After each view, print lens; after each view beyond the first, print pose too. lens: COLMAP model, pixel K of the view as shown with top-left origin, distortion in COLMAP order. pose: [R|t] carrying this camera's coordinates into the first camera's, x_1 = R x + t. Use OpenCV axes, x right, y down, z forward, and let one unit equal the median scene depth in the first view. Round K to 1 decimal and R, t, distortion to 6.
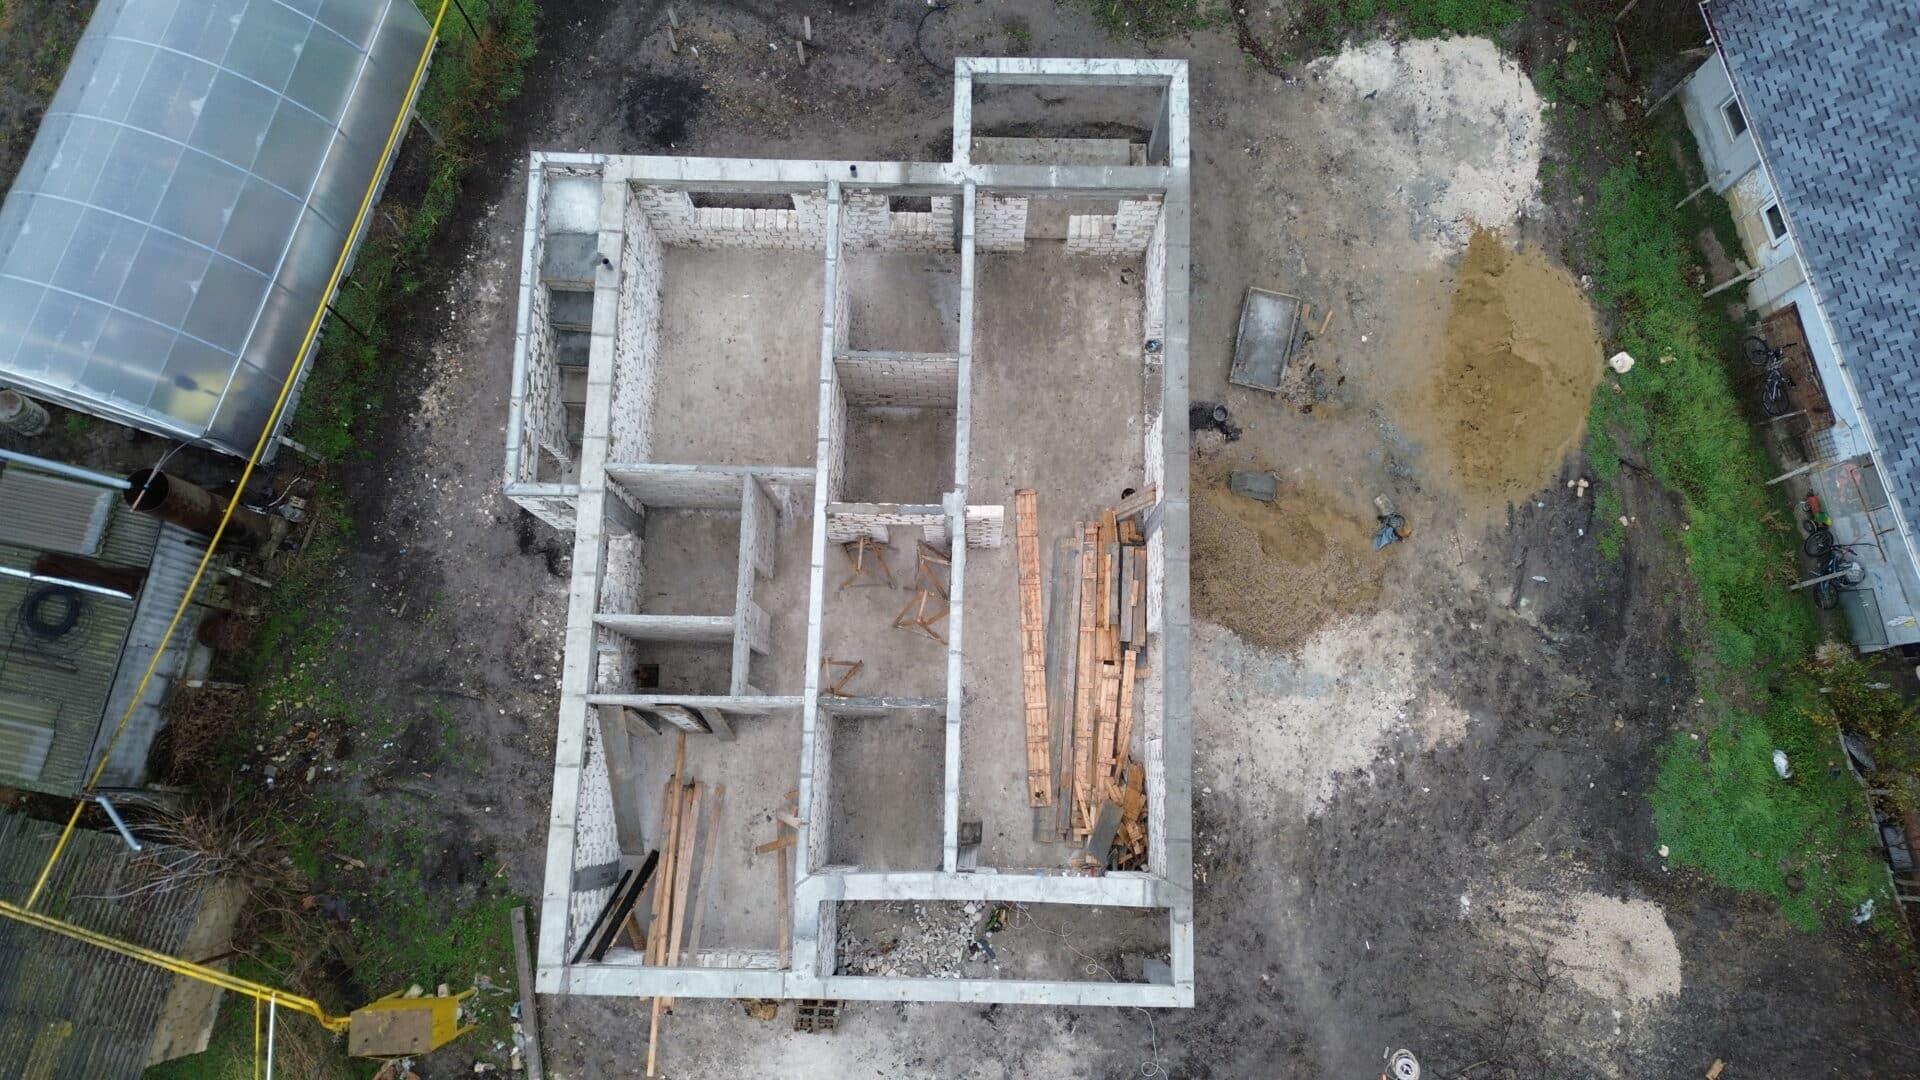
lens RADIAL K [[1358.4, 0, 959.1], [0, 1358.4, 540.7], [0, 0, 1]] dist [0.067023, -0.066333]
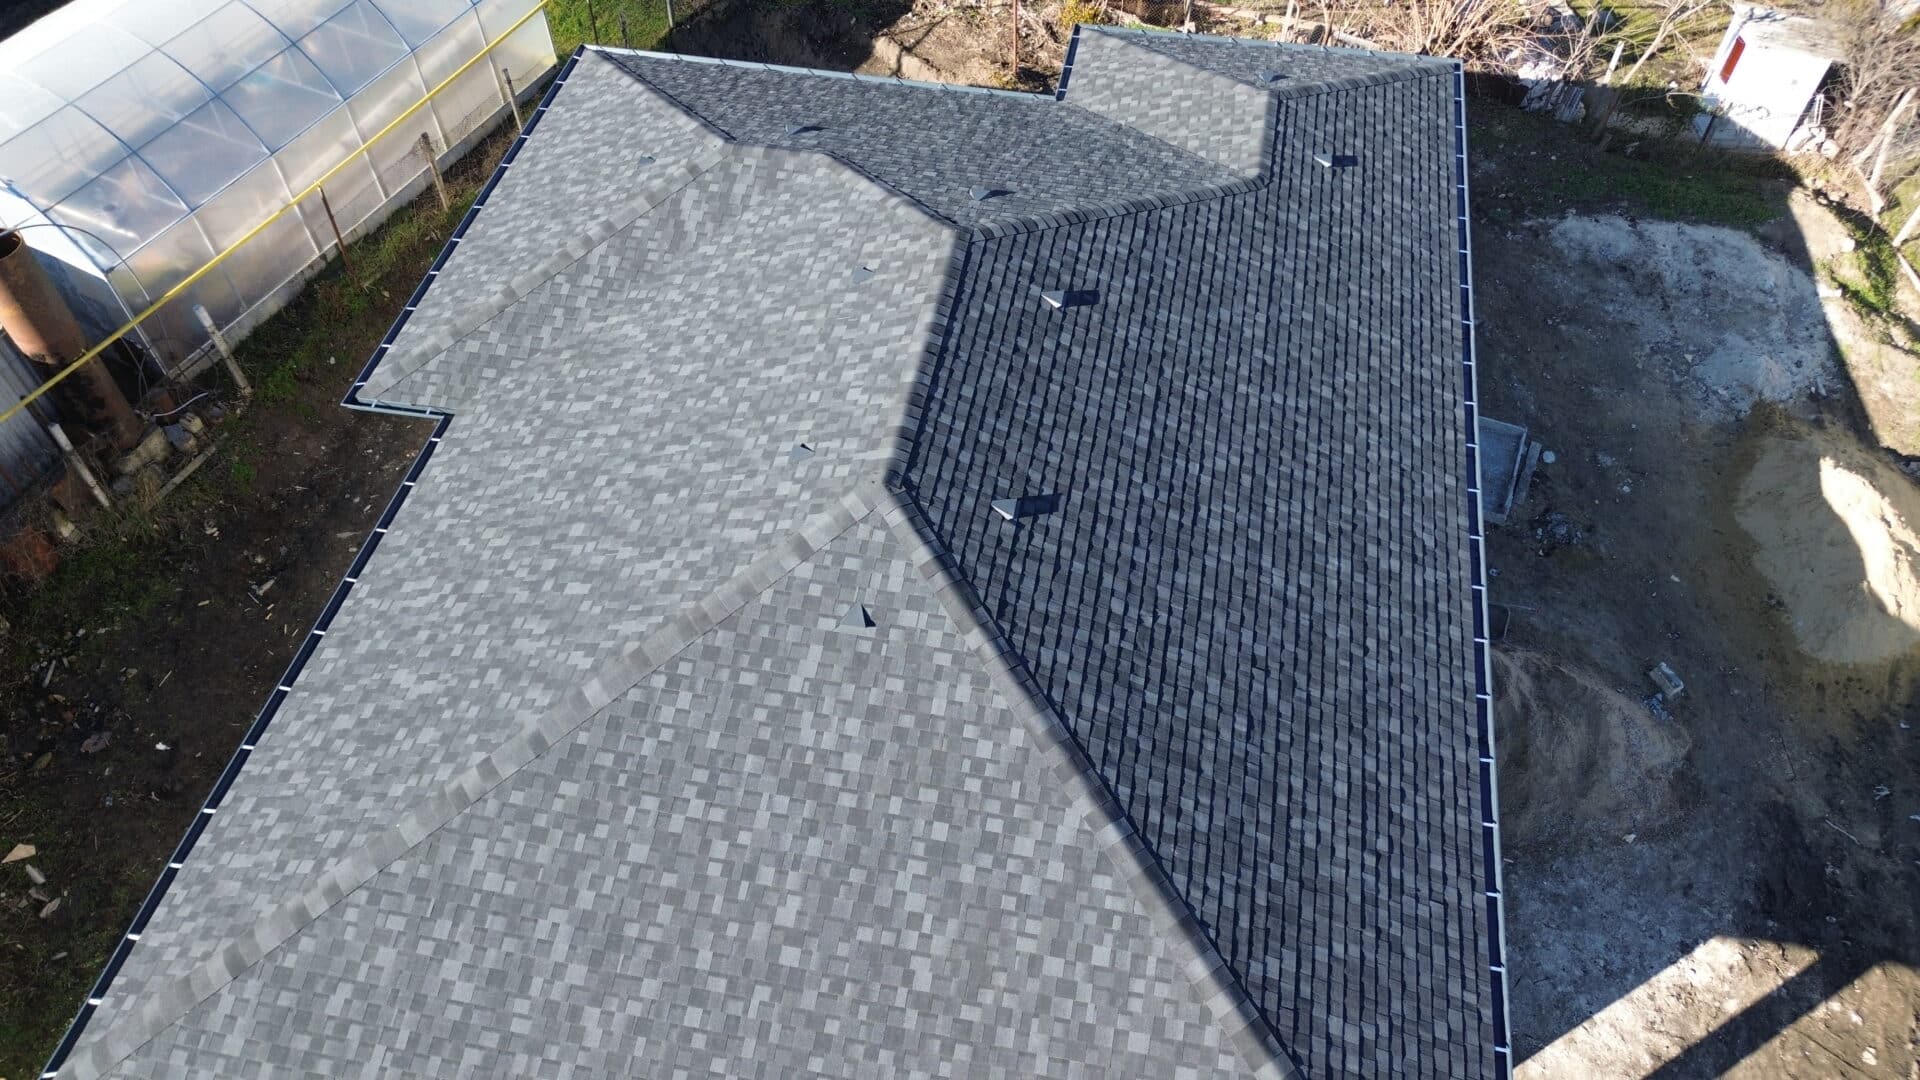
lens RADIAL K [[1358.4, 0, 962.7], [0, 1358.4, 530.2], [0, 0, 1]] dist [0.067023, -0.066333]
pose [[0.985397, 0.137073, -0.101011, 0.023610], [-0.168402, 0.872237, -0.459176, 0.292577], [0.025165, 0.469481, 0.882584, 0.355400]]
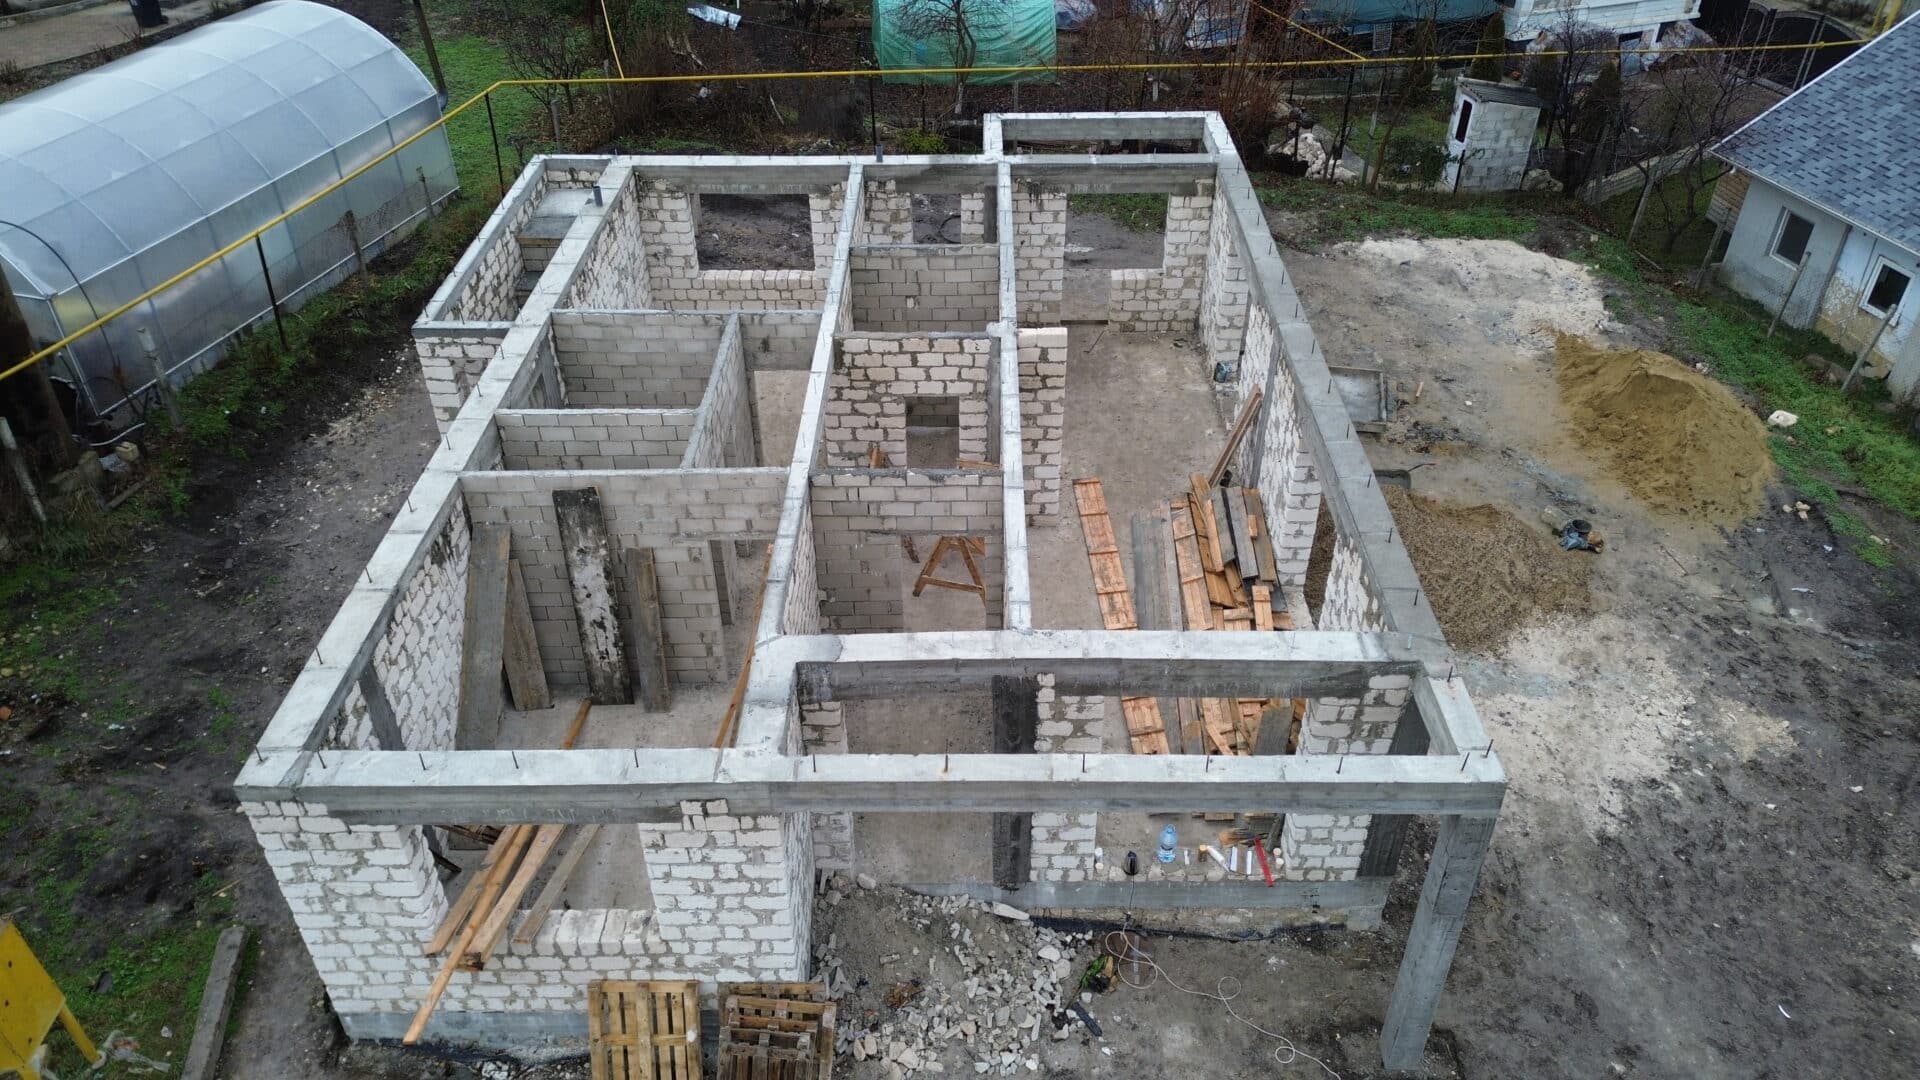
lens RADIAL K [[1358.4, 0, 956.6], [0, 1358.4, 544.2], [0, 0, 1]] dist [0.067023, -0.066333]
pose [[0.999880, -0.006306, 0.014154, -0.036053], [0.014315, 0.725664, -0.687900, 0.523385], [-0.005933, 0.688020, 0.725667, 0.469436]]
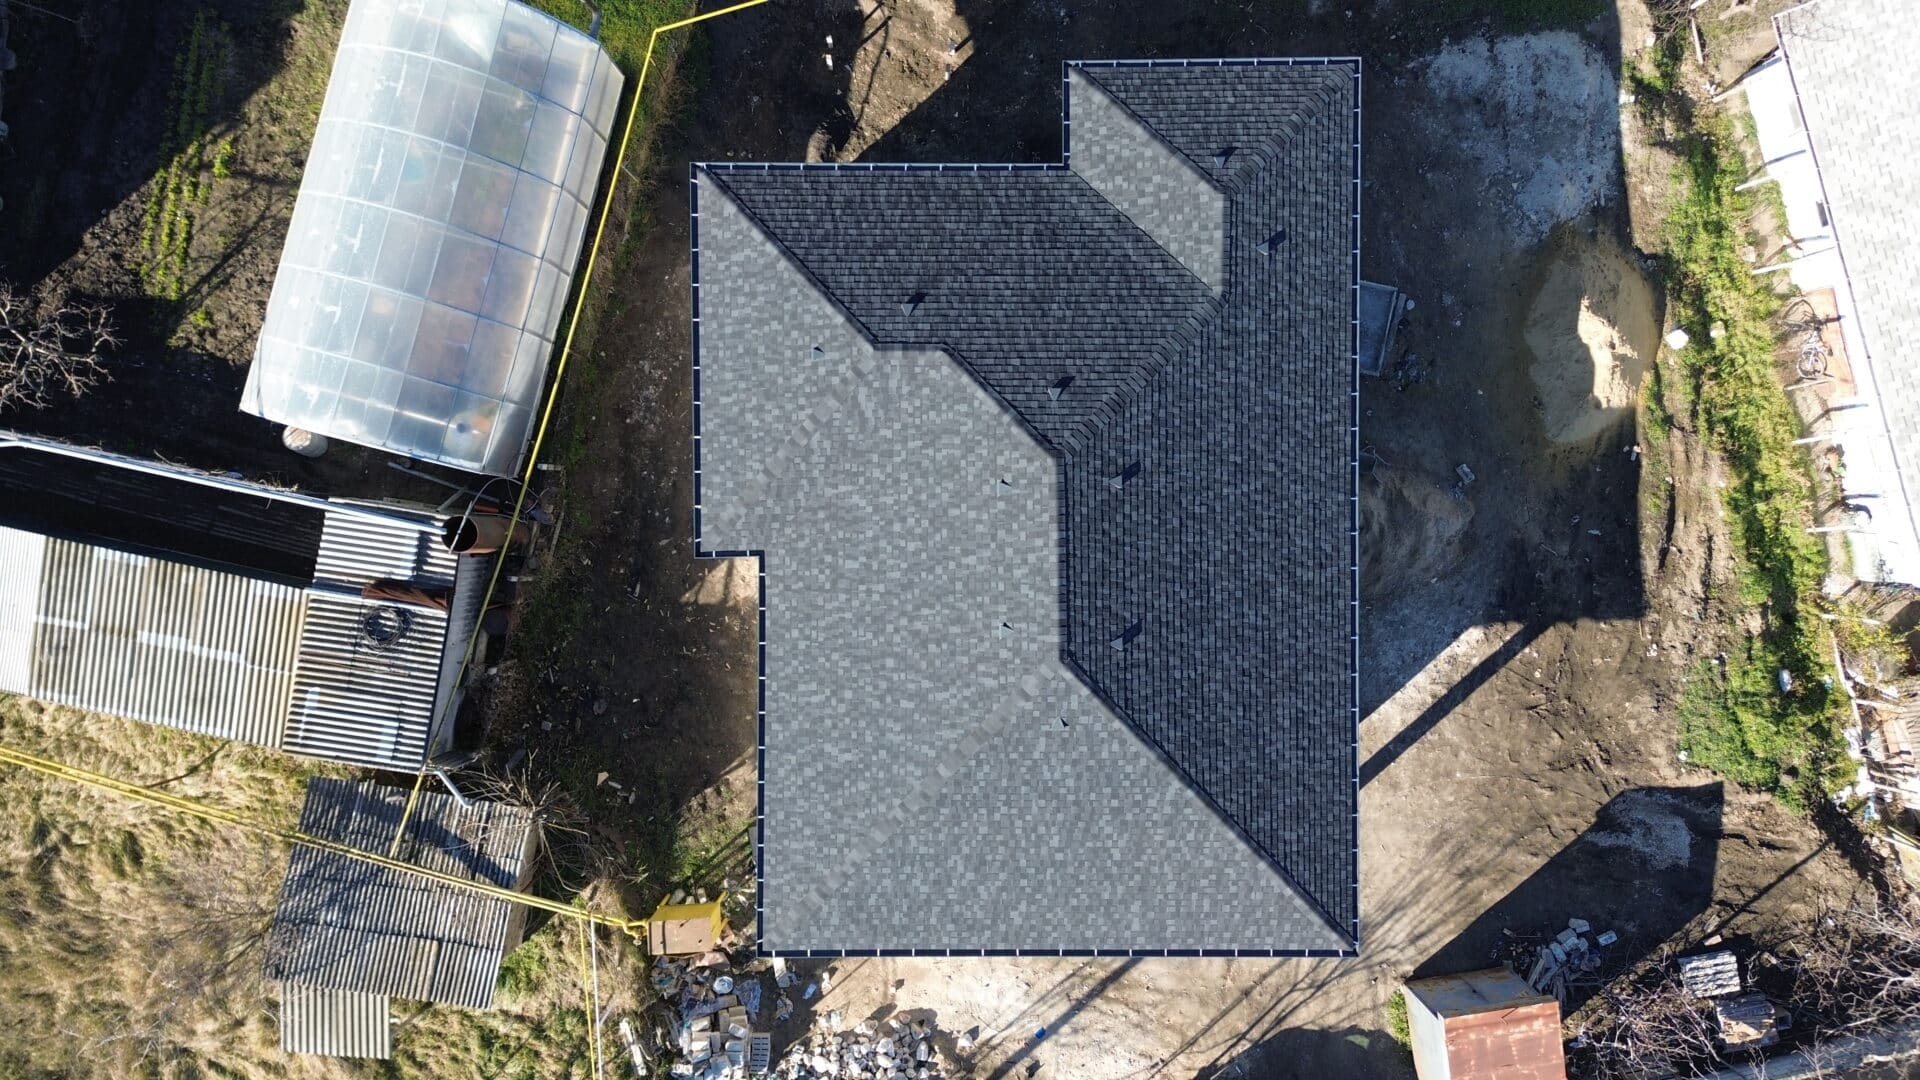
lens RADIAL K [[1358.4, 0, 961.8], [0, 1358.4, 532.2], [0, 0, 1]] dist [0.067023, -0.066333]
pose [[0.999649, -0.026301, 0.003041, -0.125441], [0.025258, 0.981766, 0.188410, -0.212380], [-0.007941, -0.188267, 0.982086, -0.155178]]
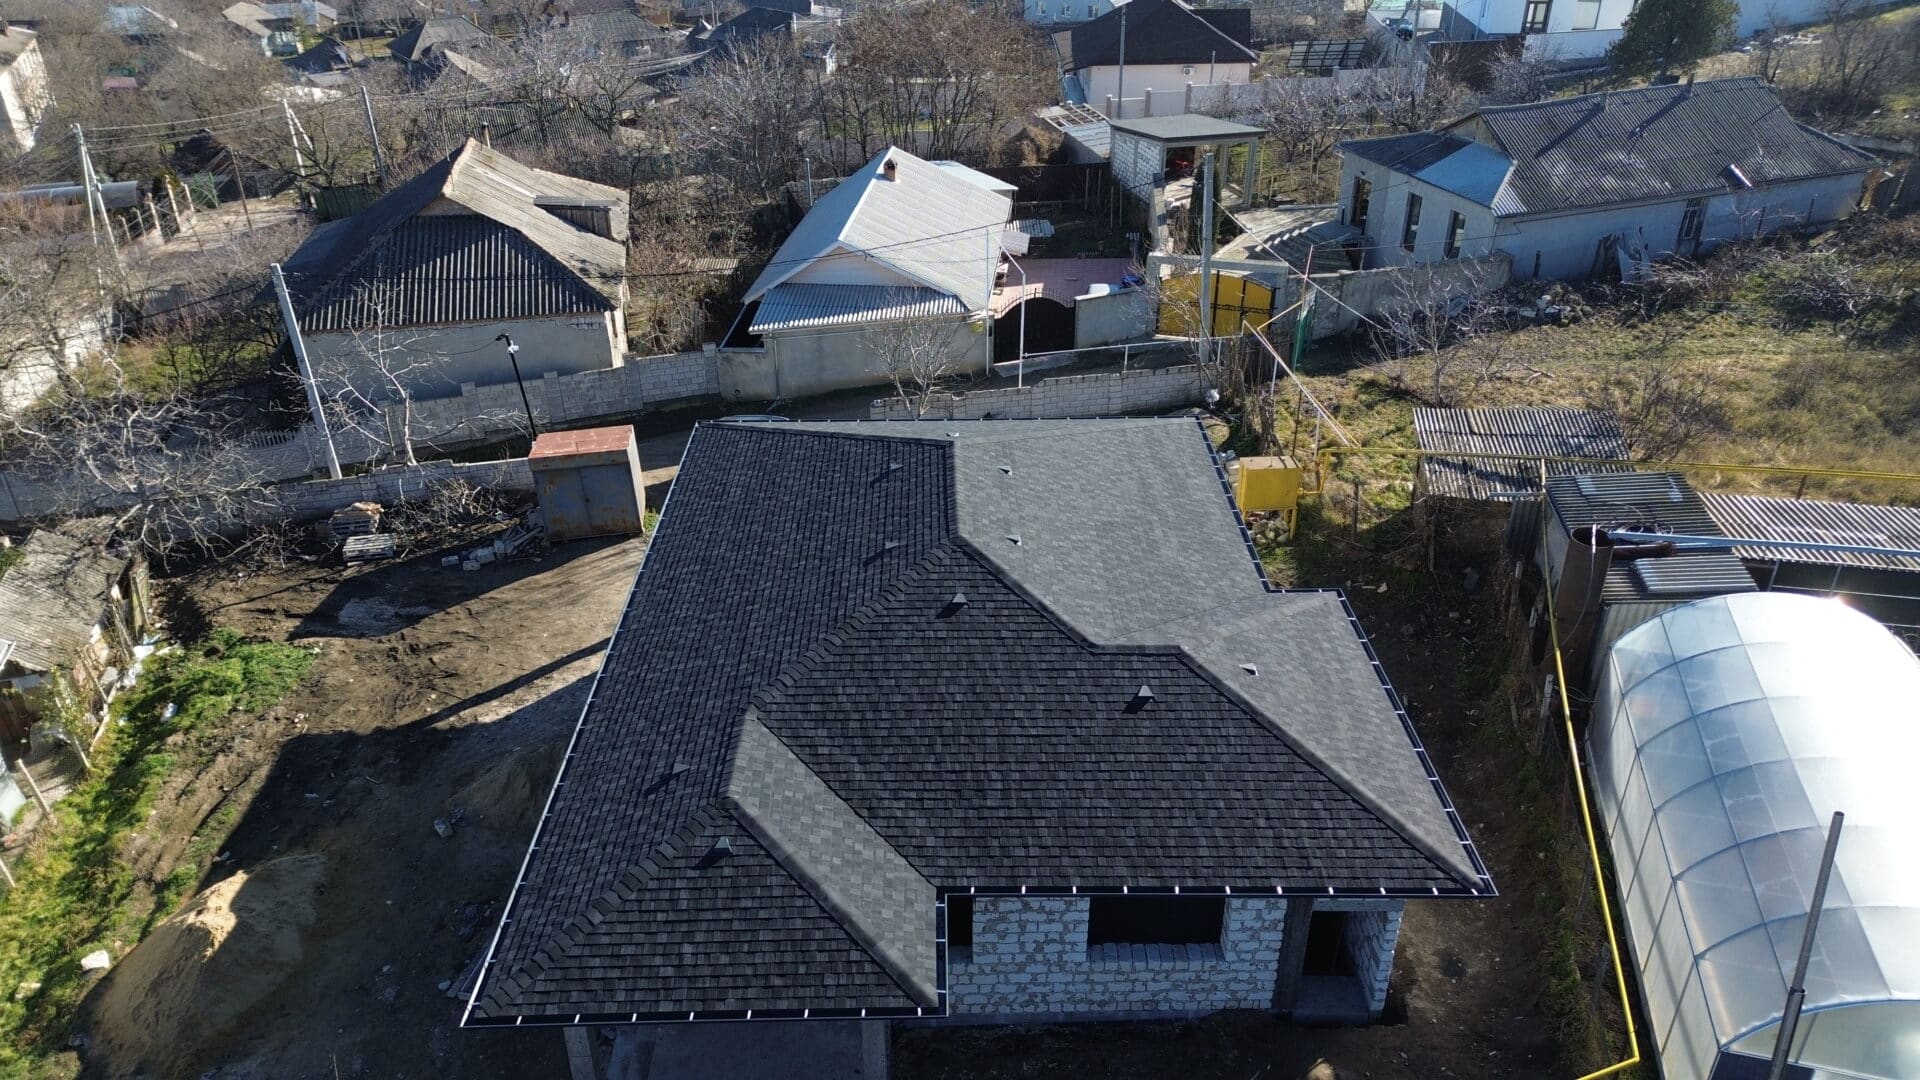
lens RADIAL K [[1358.4, 0, 963.1], [0, 1358.4, 528.2], [0, 0, 1]] dist [0.067023, -0.066333]
pose [[-0.998994, 0.034104, -0.029109, -0.031568], [-0.038150, -0.305427, 0.951451, -0.911445], [0.023558, 0.951605, 0.306421, 0.528990]]
